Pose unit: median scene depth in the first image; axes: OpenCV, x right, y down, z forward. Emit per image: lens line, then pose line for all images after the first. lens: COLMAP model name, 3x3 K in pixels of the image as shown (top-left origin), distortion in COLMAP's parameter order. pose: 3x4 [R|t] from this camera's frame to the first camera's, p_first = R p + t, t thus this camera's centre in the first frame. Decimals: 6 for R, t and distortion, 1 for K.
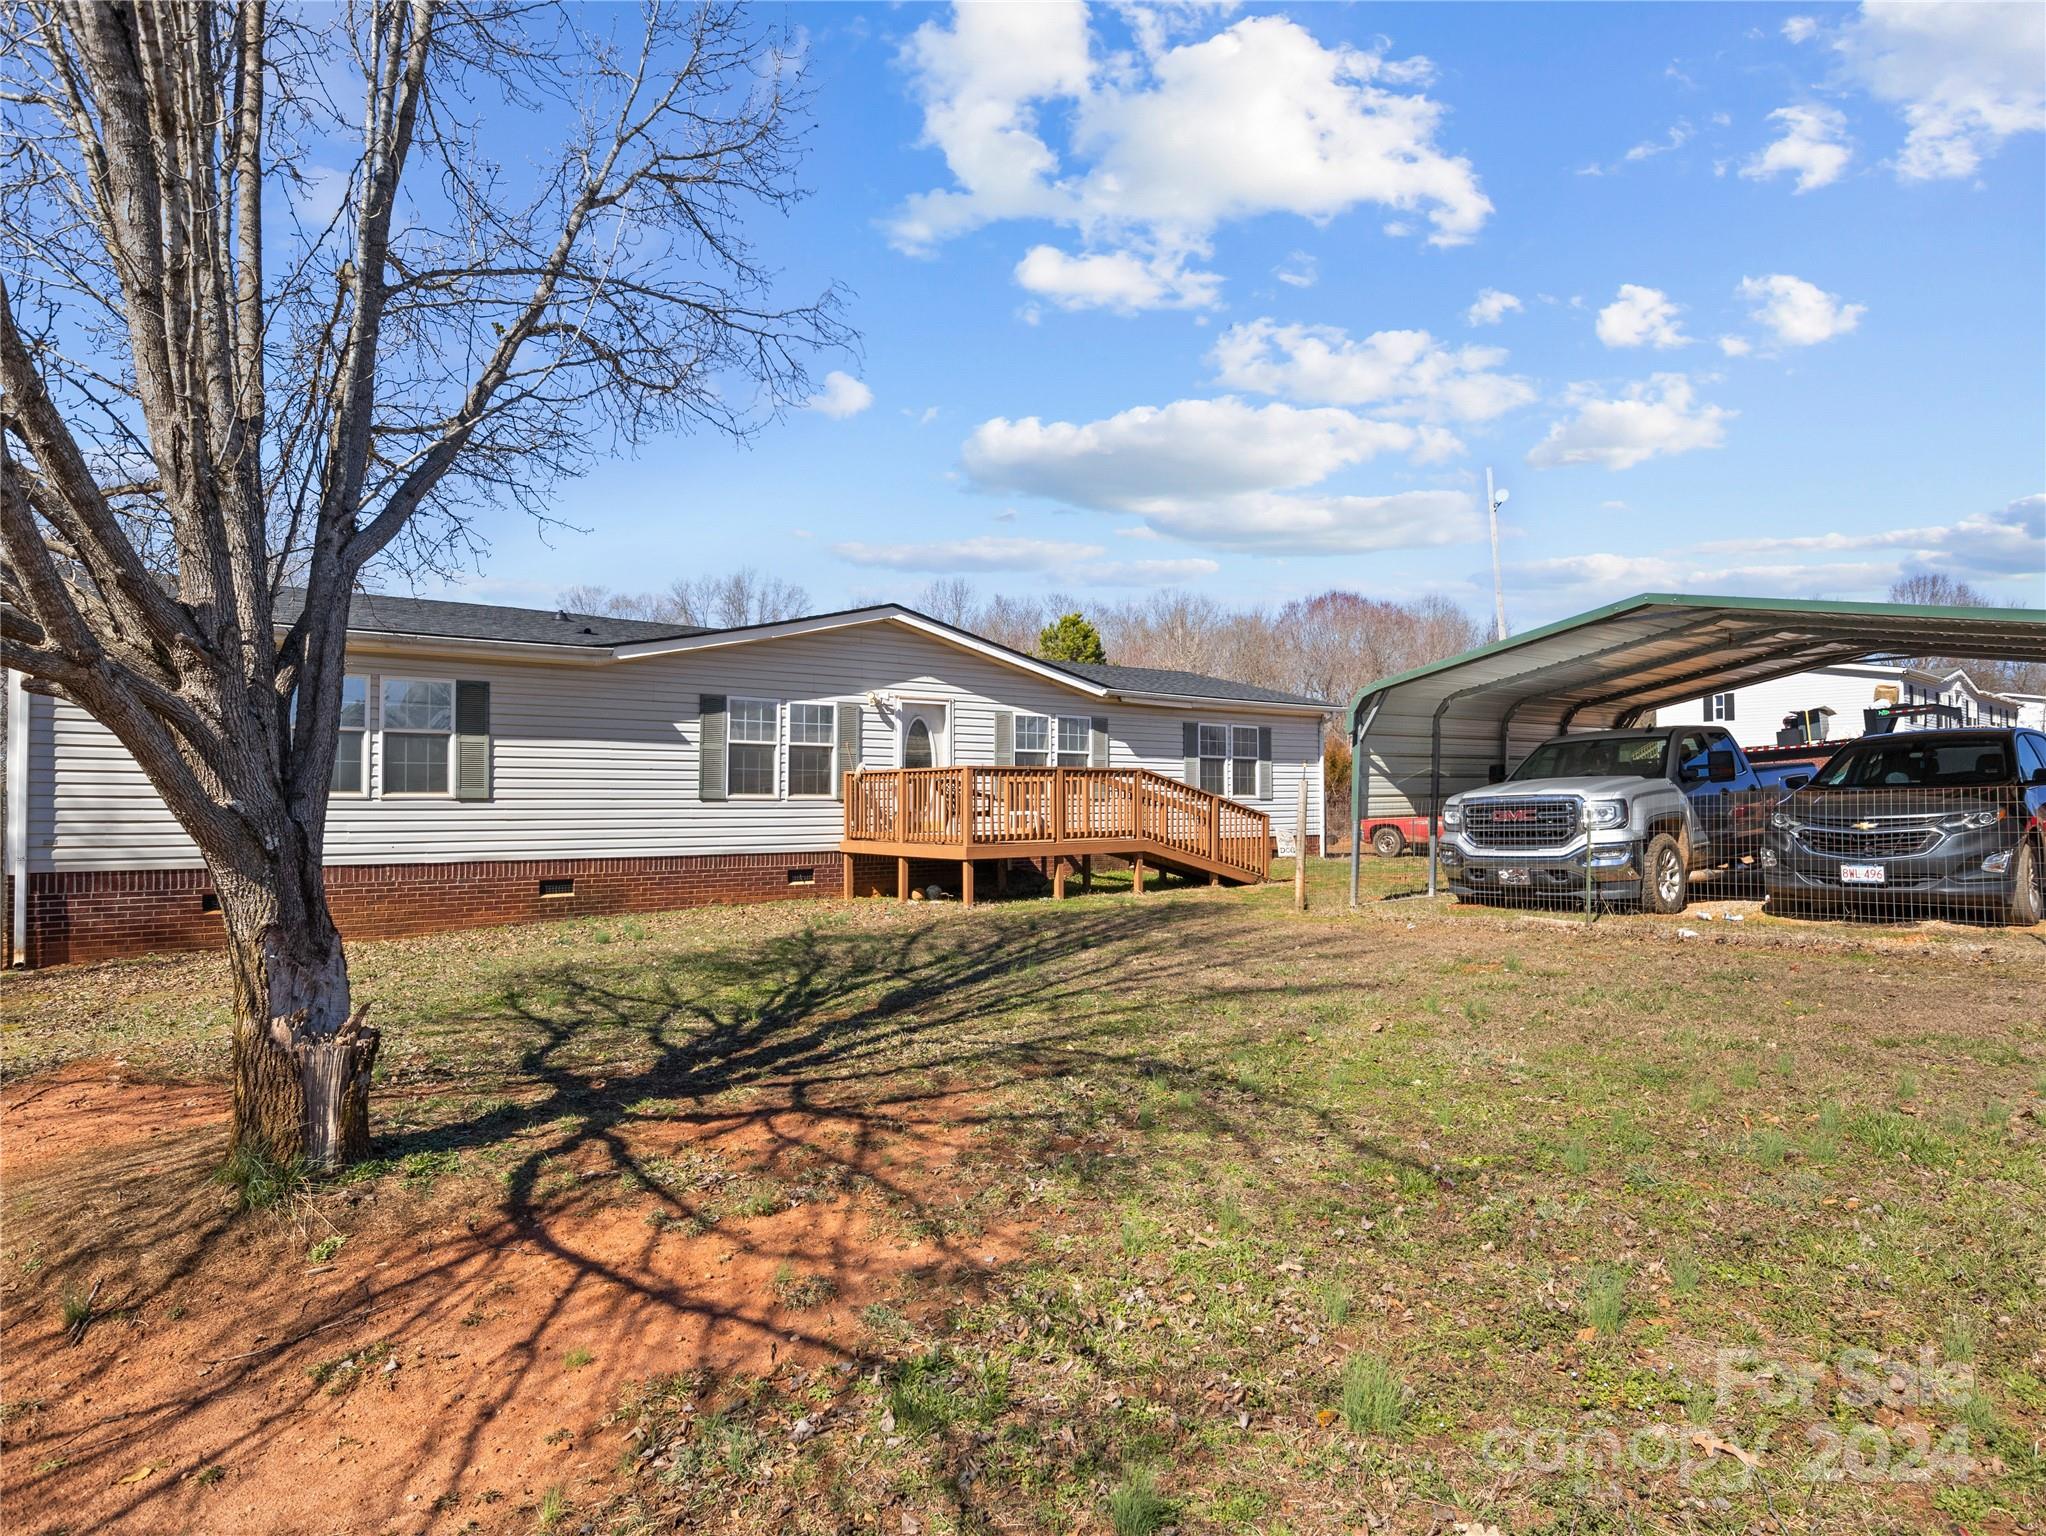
lens RADIAL K [[1170.0, 0, 1028.6], [0, 1170.0, 776.8], [0, 0, 1]] dist [-0.018776, 0.010926]
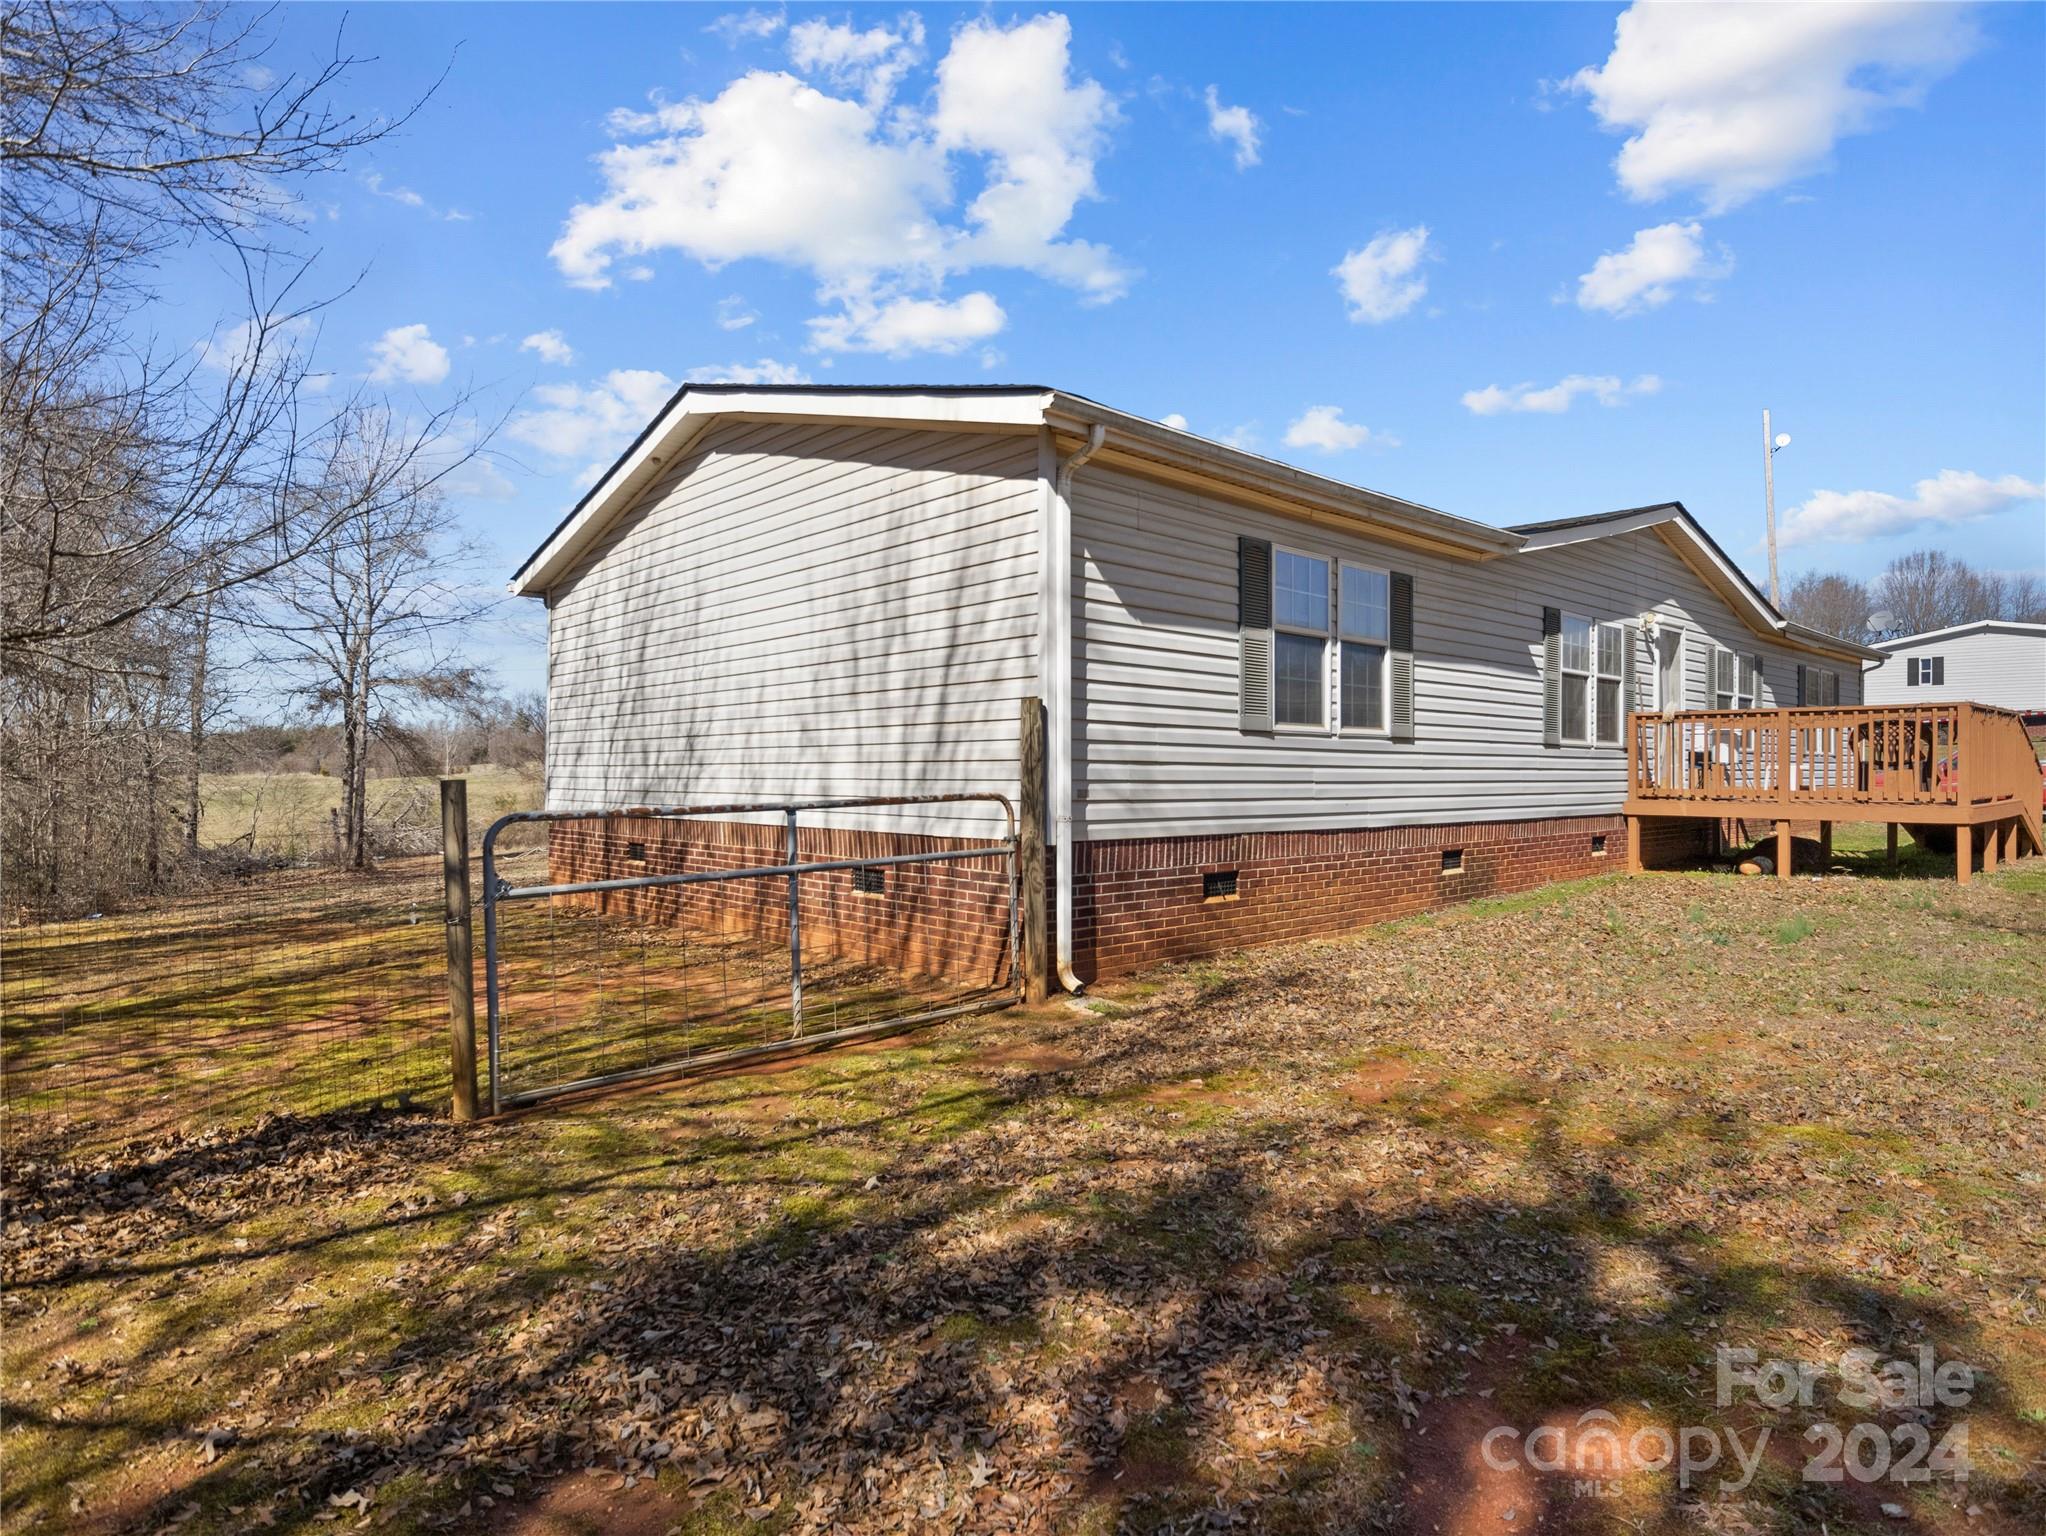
lens RADIAL K [[1170.0, 0, 1013.6], [0, 1170.0, 782.8], [0, 0, 1]] dist [-0.018776, 0.010926]
pose [[0.996204, -0.006345, 0.086819, -0.689842], [0.004820, 0.999831, 0.017764, 0.028801], [-0.086917, -0.017278, 0.996066, 0.267223]]
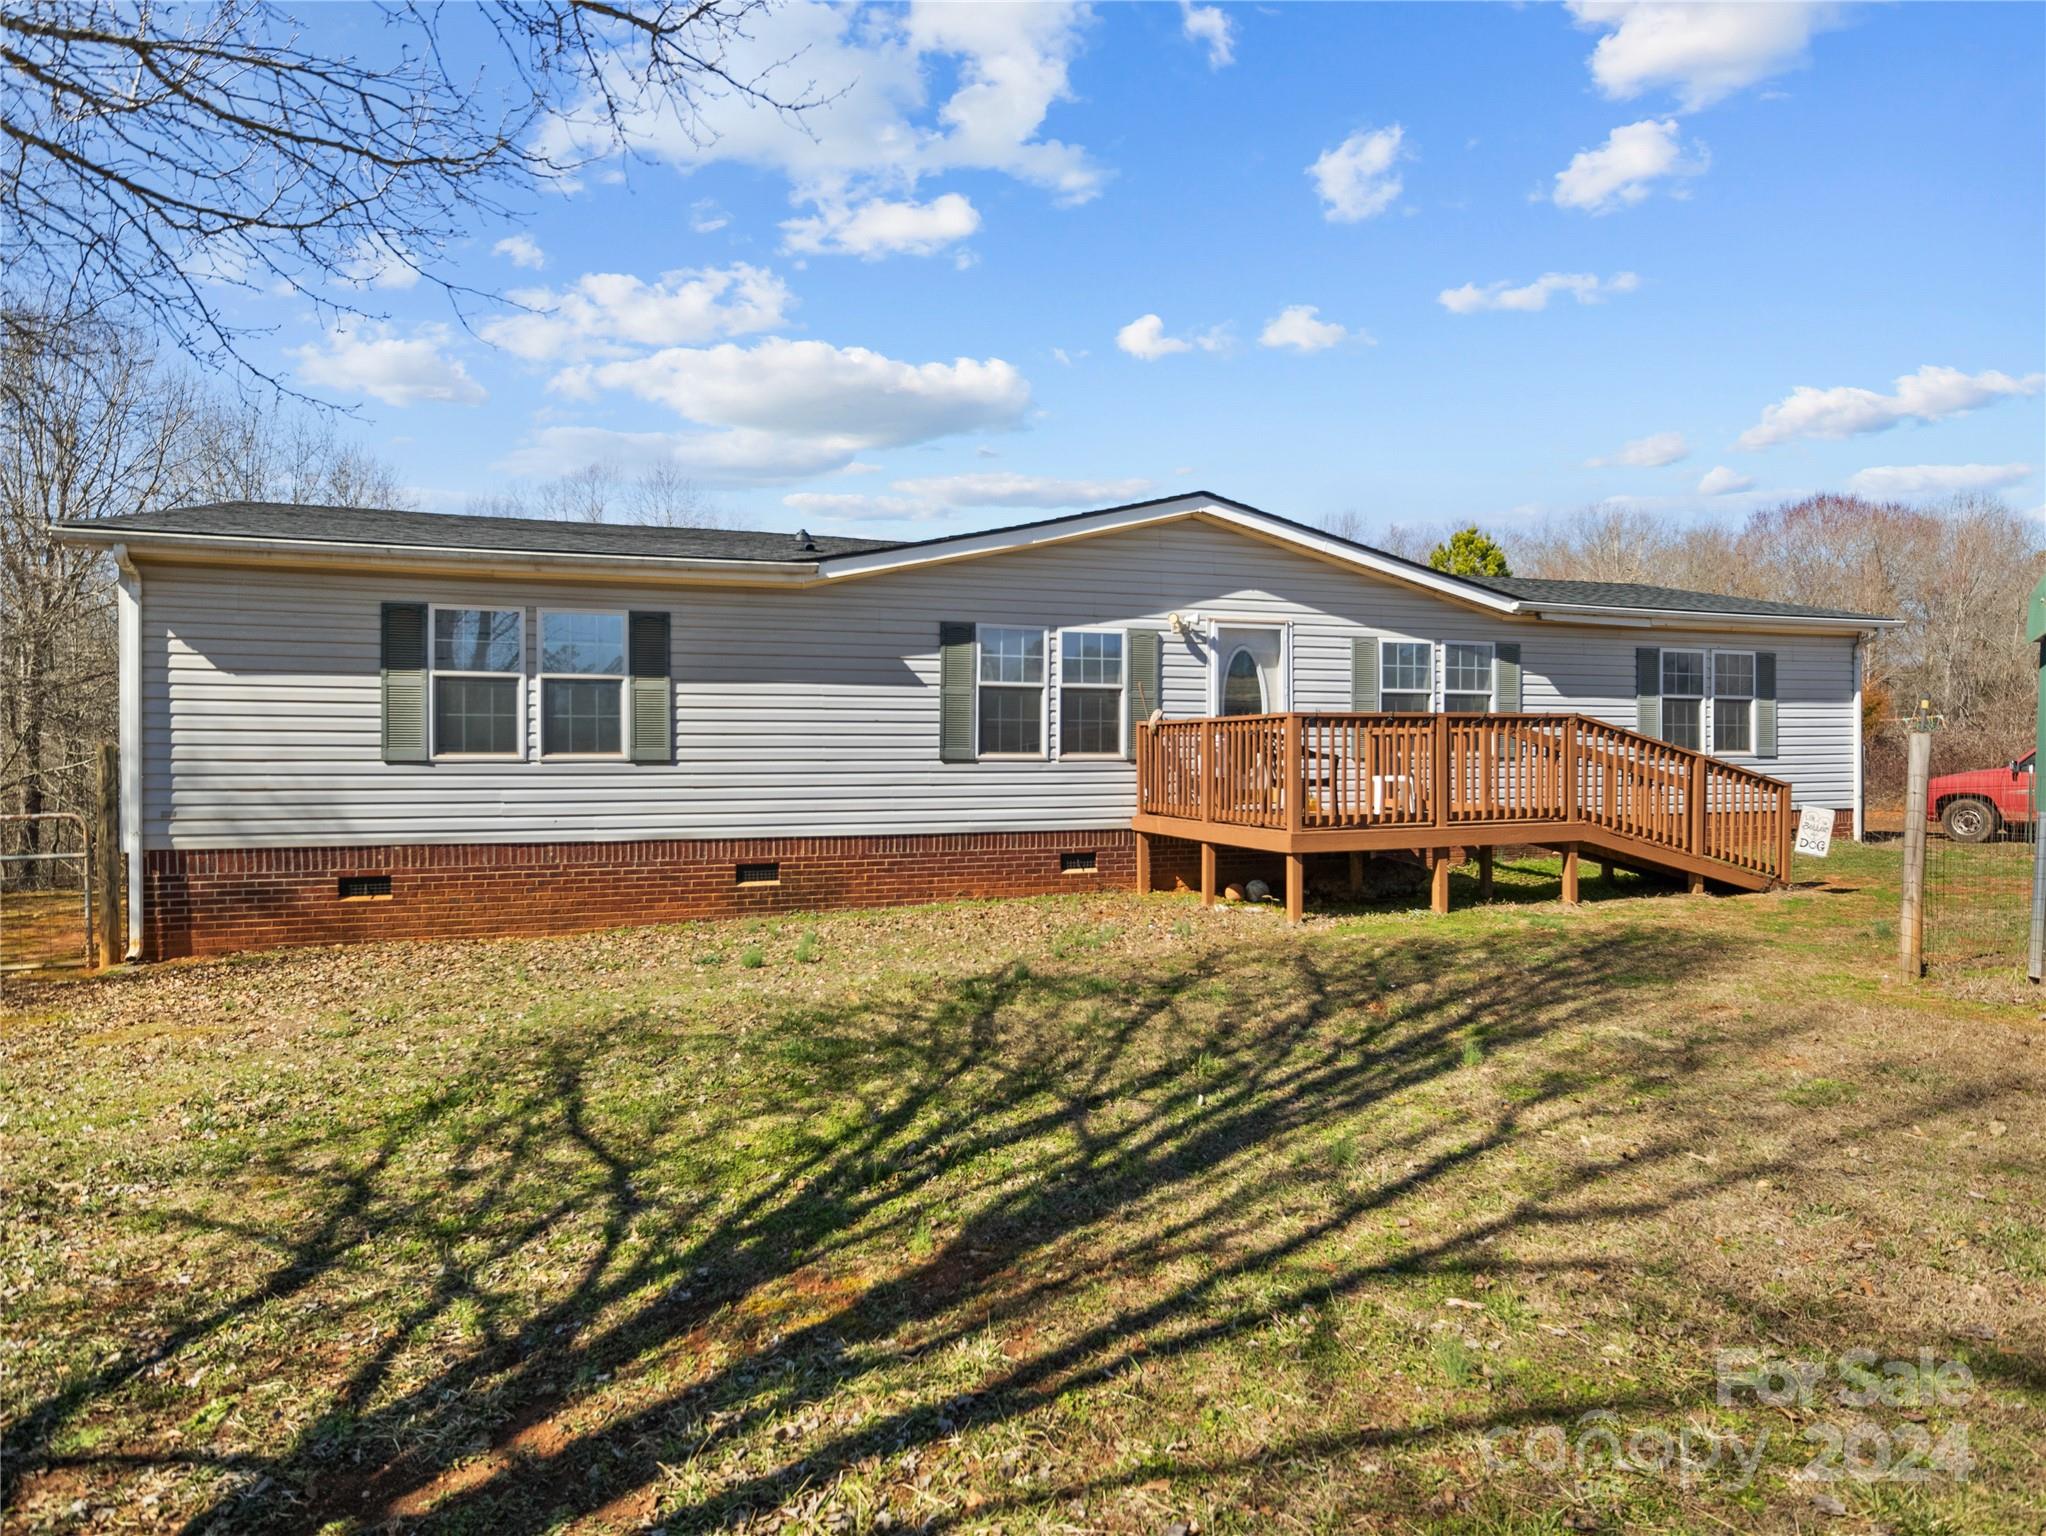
lens RADIAL K [[1170.0, 0, 1027.8], [0, 1170.0, 754.2], [0, 0, 1]] dist [-0.018776, 0.010926]
pose [[0.944869, 0.000448, -0.327449, 0.021755], [0.007488, 0.999708, 0.022976, -0.001632], [0.327363, -0.024161, 0.944590, 0.296470]]
